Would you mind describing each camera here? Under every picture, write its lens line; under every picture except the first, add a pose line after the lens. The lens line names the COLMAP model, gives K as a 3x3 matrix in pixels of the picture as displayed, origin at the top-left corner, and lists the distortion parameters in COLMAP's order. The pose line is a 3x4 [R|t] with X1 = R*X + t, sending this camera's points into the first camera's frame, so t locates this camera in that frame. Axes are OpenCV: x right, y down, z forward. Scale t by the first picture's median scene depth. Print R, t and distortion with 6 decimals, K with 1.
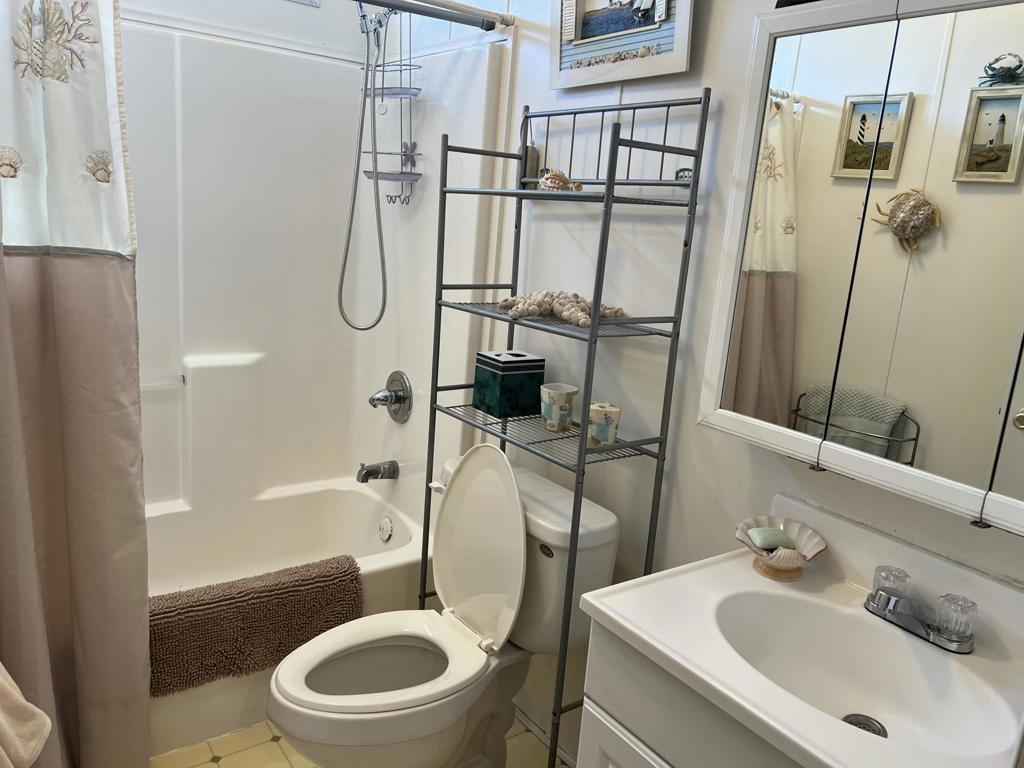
lens RADIAL K [[772.2, 0, 509.4], [0, 772.2, 379.1], [0, 0, 1]] dist [0.050719, -0.054271]
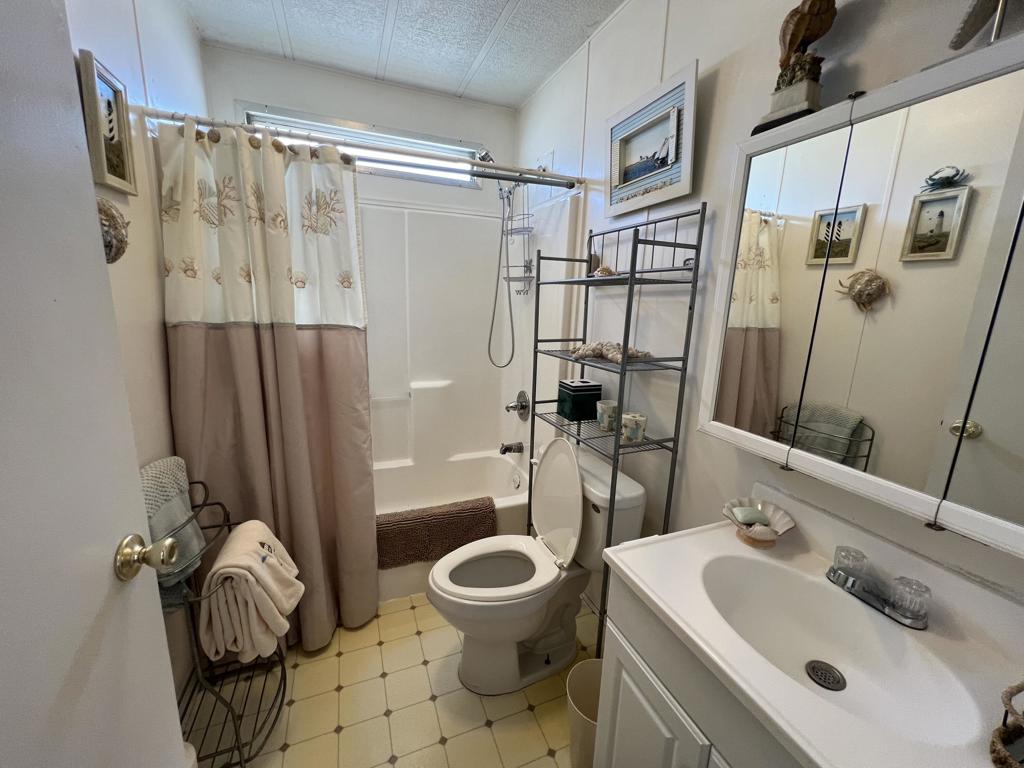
lens RADIAL K [[410.9, 0, 513.6], [0, 410.9, 385.2], [0, 0, 1]] dist [-0.001608, 0.000702]
pose [[0.972359, 0.002488, -0.233478, 0.074852], [-0.006691, 0.999830, -0.017208, -0.010126], [0.233395, 0.018295, 0.972210, 0.143762]]
